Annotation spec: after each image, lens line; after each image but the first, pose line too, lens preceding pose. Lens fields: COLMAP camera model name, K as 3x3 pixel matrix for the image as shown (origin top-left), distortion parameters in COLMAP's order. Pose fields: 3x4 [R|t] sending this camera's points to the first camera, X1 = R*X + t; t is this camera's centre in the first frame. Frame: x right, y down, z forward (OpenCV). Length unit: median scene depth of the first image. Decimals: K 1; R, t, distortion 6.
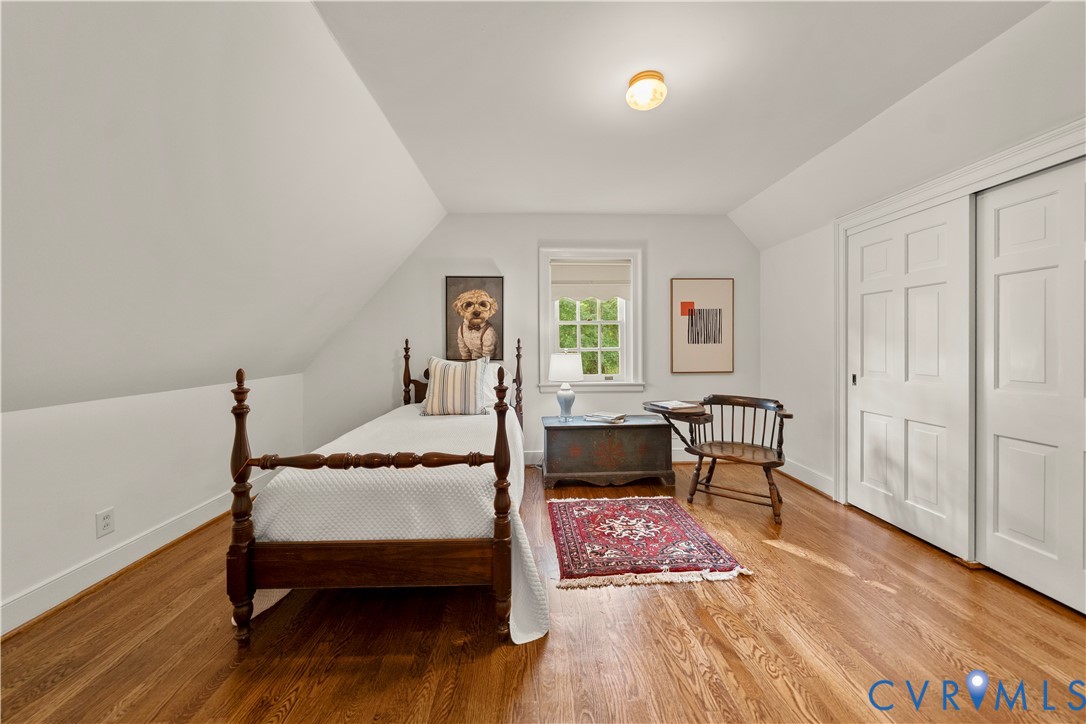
lens RADIAL K [[408.1, 0, 544.4], [0, 408.1, 348.1], [0, 0, 1]] dist [-0.000820, -0.000034]
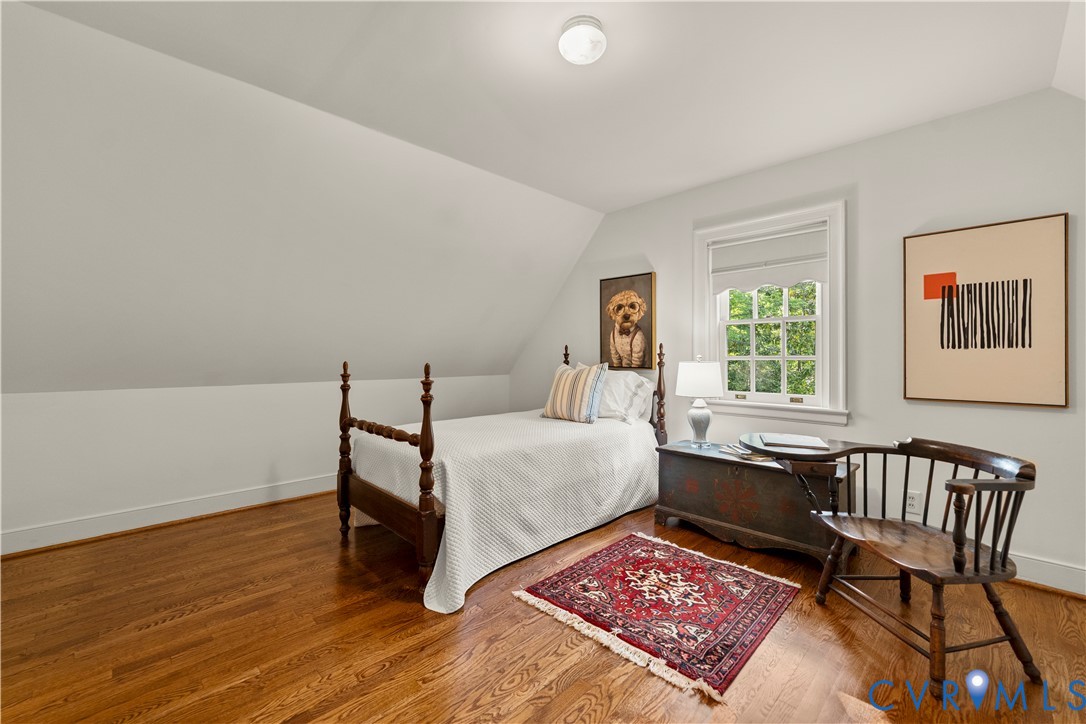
lens RADIAL K [[469.8, 0, 543.0], [0, 469.8, 362.0], [0, 0, 1]] dist [0.000669, 0.000171]
pose [[0.647892, 0.015464, -0.761575, 0.521848], [-0.016111, 0.999848, 0.006596, 0.012762], [0.761562, 0.007997, 0.648043, 0.181667]]
